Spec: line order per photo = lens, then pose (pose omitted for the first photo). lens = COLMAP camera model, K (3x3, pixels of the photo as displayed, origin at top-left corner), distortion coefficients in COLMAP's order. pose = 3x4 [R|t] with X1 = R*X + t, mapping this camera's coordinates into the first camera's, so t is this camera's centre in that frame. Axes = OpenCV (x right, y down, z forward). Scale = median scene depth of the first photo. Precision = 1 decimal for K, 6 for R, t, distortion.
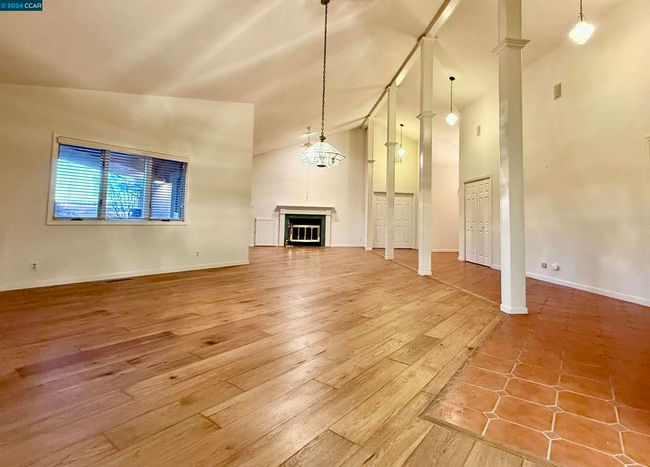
lens RADIAL K [[324.0, 0, 355.1], [0, 324.0, 198.4], [0, 0, 1]] dist [0.001776, -0.000497]
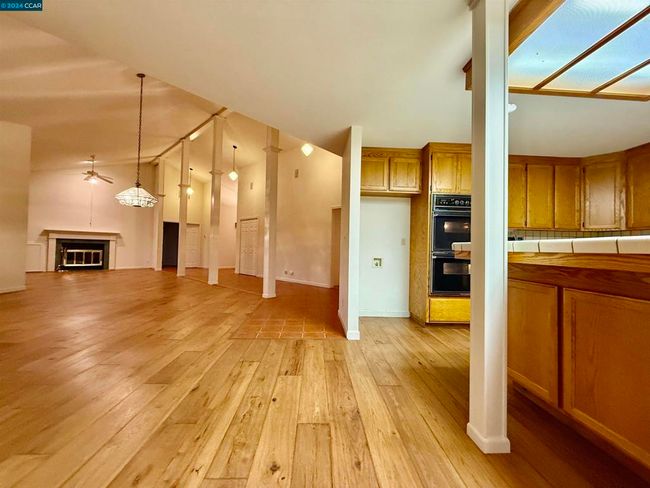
lens RADIAL K [[258.9, 0, 323.9], [0, 258.9, 244.3], [0, 0, 1]] dist [-0.002694, -0.000018]
pose [[0.792058, 0.006222, 0.610413, -0.065373], [-0.047507, 0.997544, 0.051476, -0.016009], [-0.608594, -0.069771, 0.790408, -0.132039]]
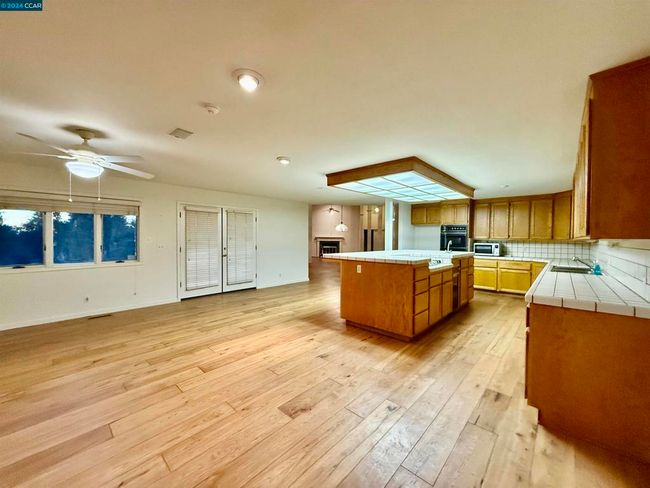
lens RADIAL K [[258.9, 0, 325.1], [0, 258.9, 243.8], [0, 0, 1]] dist [-0.002694, -0.000018]
pose [[0.992112, -0.008599, -0.125057, 0.026619], [0.019602, 0.996013, 0.087023, -0.094846], [0.123810, -0.088788, 0.988326, -0.748062]]
